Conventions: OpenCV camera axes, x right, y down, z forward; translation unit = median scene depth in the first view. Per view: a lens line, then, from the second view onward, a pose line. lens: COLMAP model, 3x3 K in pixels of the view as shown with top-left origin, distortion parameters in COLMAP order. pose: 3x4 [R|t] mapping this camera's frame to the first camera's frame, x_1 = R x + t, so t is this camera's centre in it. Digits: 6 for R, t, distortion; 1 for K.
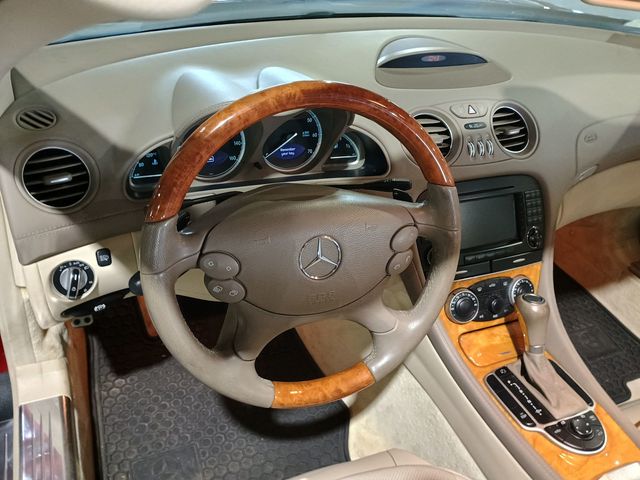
lens RADIAL K [[557.1, 0, 320.0], [0, 557.1, 240.0], [0, 0, 1]] dist [0.048514, -0.068846]
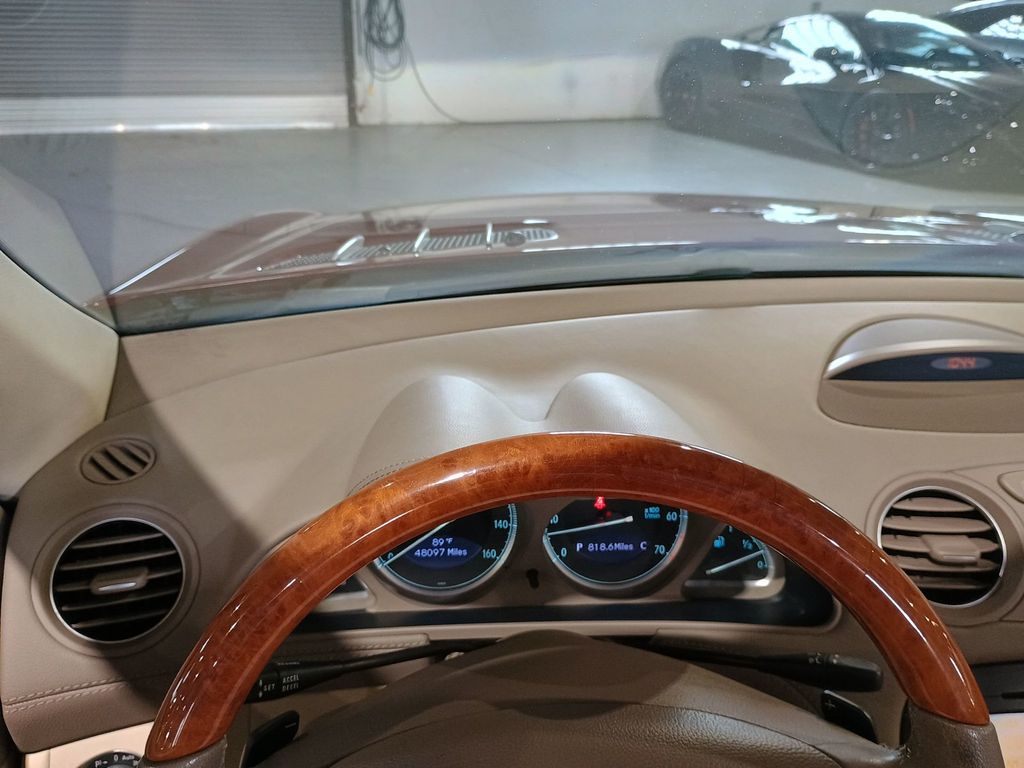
lens RADIAL K [[891.3, 0, 512.0], [0, 891.3, 384.0], [0, 0, 1]] dist [0.048514, -0.068846]
pose [[0.951609, 0.038436, -0.304897, 0.088220], [-0.113933, 0.965569, -0.233872, -0.106230], [0.285410, 0.257293, 0.923223, 0.247501]]
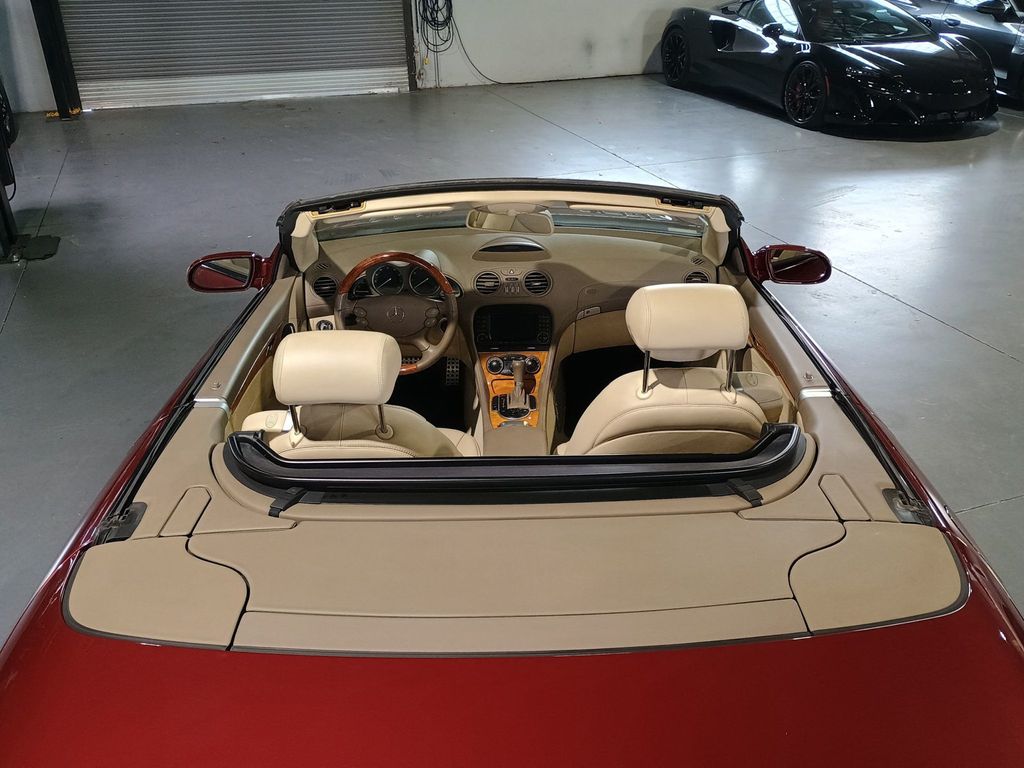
lens RADIAL K [[882.6, 0, 524.9], [0, 882.6, 387.6], [0, 0, 1]] dist [0.078527, -0.091050]
pose [[0.926077, 0.072160, -0.370370, 1.621071], [-0.131391, 0.981784, -0.137248, 0.653417], [0.353719, 0.175765, 0.918689, -1.979683]]
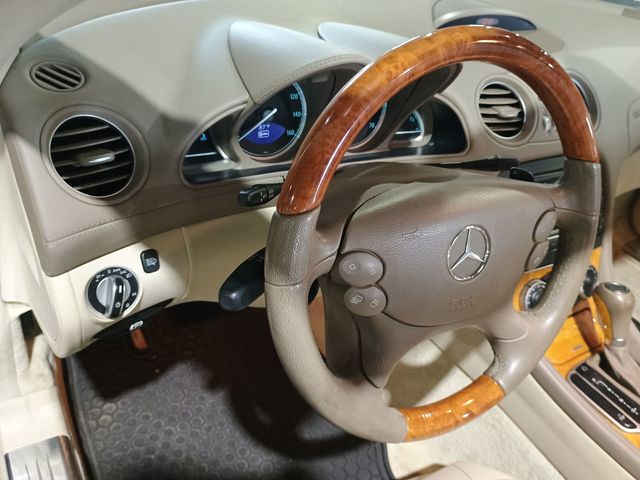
lens RADIAL K [[566.2, 0, 332.0], [0, 566.2, 239.3], [0, 0, 1]] dist [0.018444, -0.010535]
pose [[0.985054, -0.030903, 0.169453, -0.232669], [0.027237, 0.999343, 0.023920, -0.008947], [-0.170081, -0.018947, 0.985248, 0.166571]]
